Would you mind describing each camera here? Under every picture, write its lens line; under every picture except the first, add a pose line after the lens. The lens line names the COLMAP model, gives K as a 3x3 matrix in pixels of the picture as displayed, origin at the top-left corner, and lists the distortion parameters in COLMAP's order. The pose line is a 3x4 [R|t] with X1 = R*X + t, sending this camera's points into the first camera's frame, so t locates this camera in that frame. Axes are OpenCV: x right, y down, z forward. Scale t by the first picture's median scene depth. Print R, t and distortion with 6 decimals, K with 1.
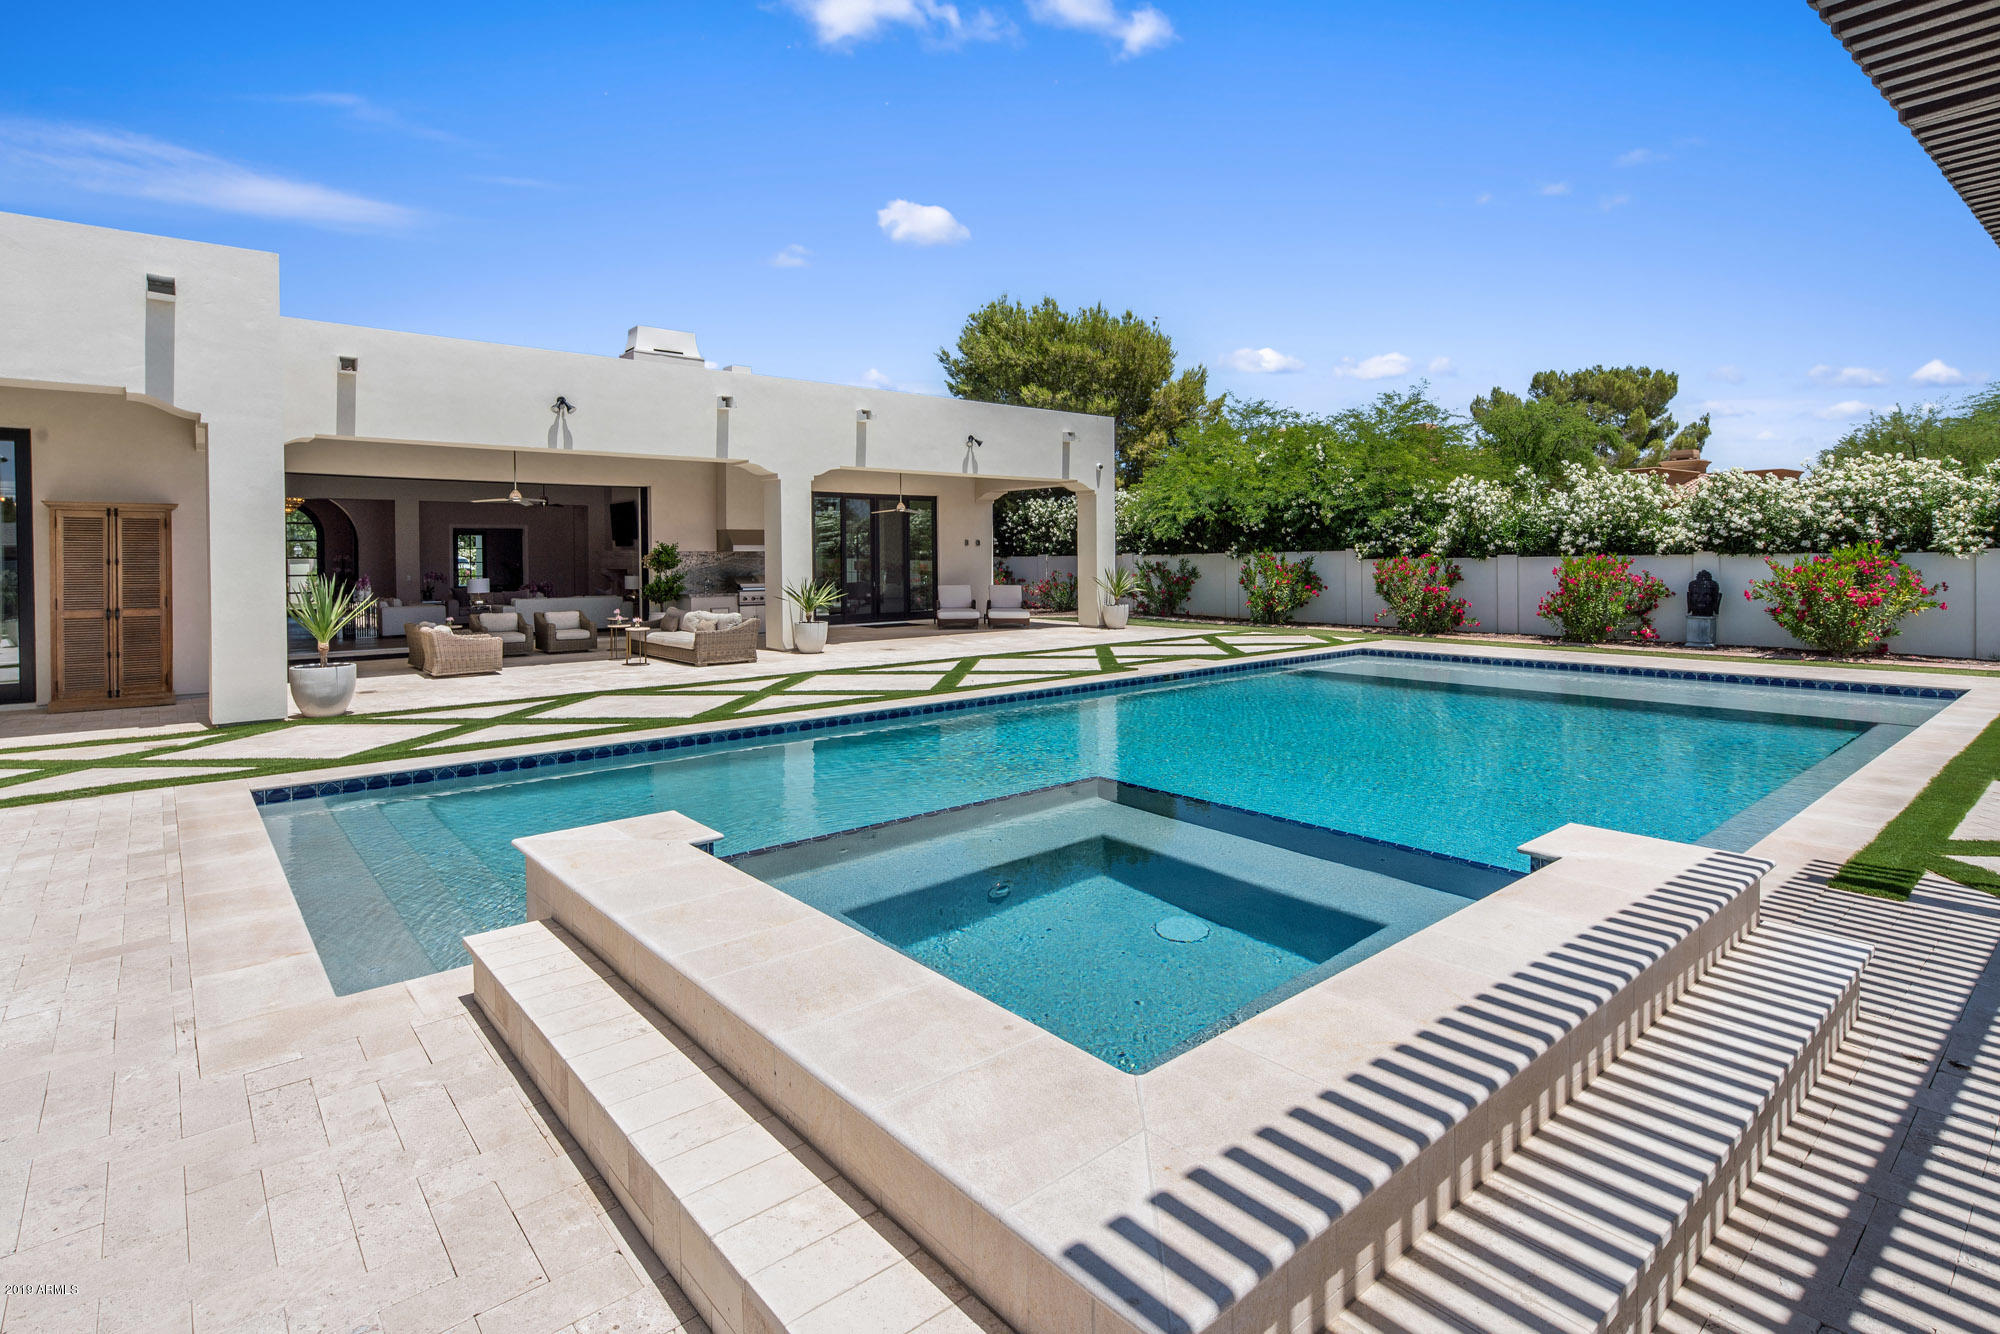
lens RADIAL K [[991.0, 0, 1014.6], [0, 991.0, 671.5], [0, 0, 1]] dist [-0.003800, 0.001705]
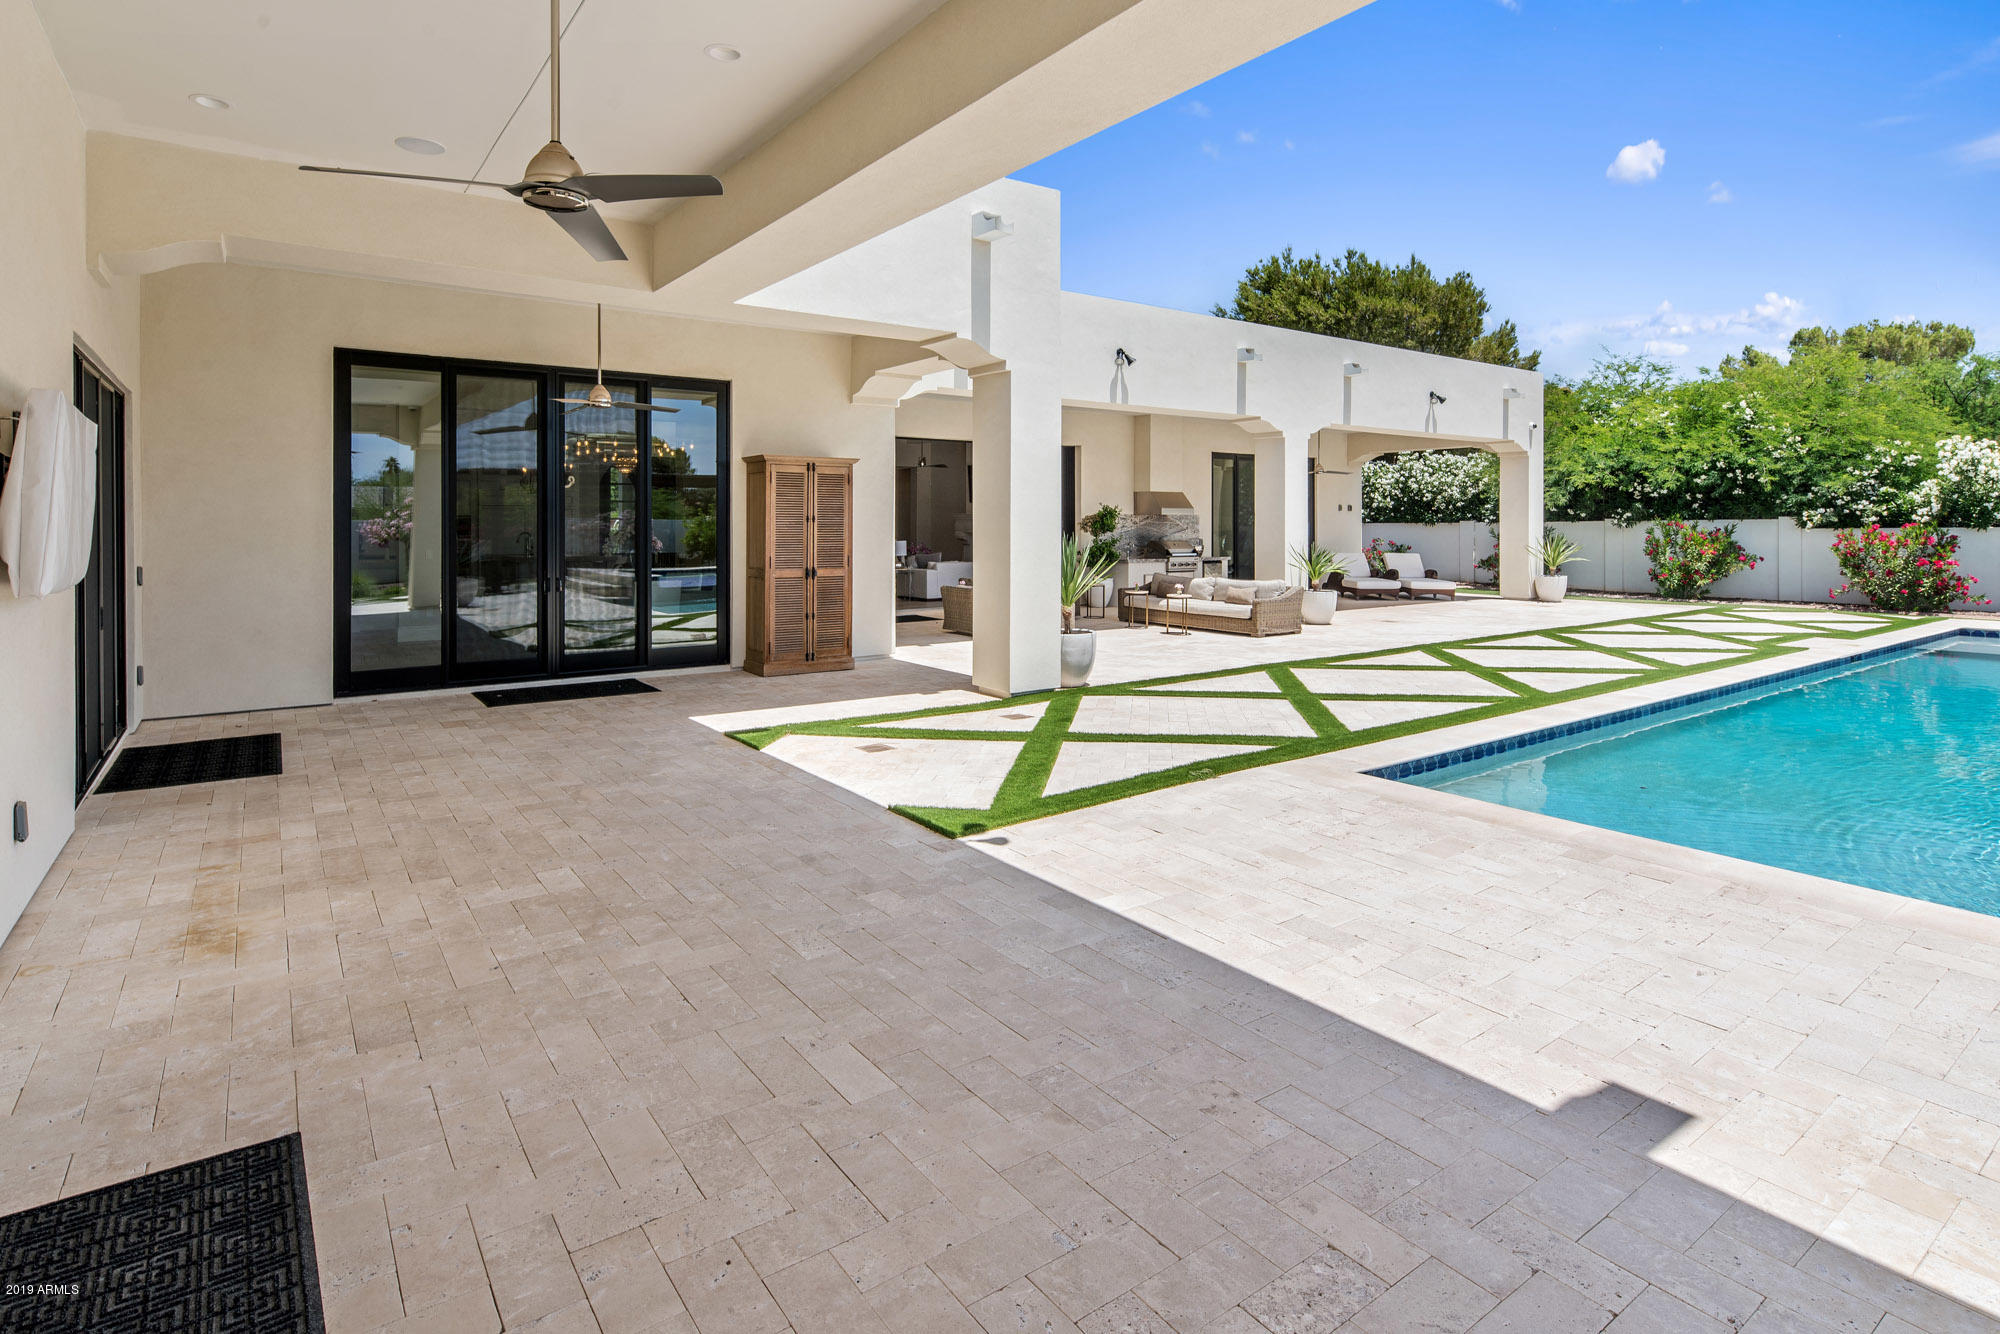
lens RADIAL K [[991.0, 0, 993.1], [0, 991.0, 660.3], [0, 0, 1]] dist [-0.003800, 0.001705]
pose [[0.996494, 0.018138, -0.081671, -0.319821], [-0.016444, 0.999637, 0.021358, 0.001179], [0.082028, -0.019940, 0.996430, 0.027540]]
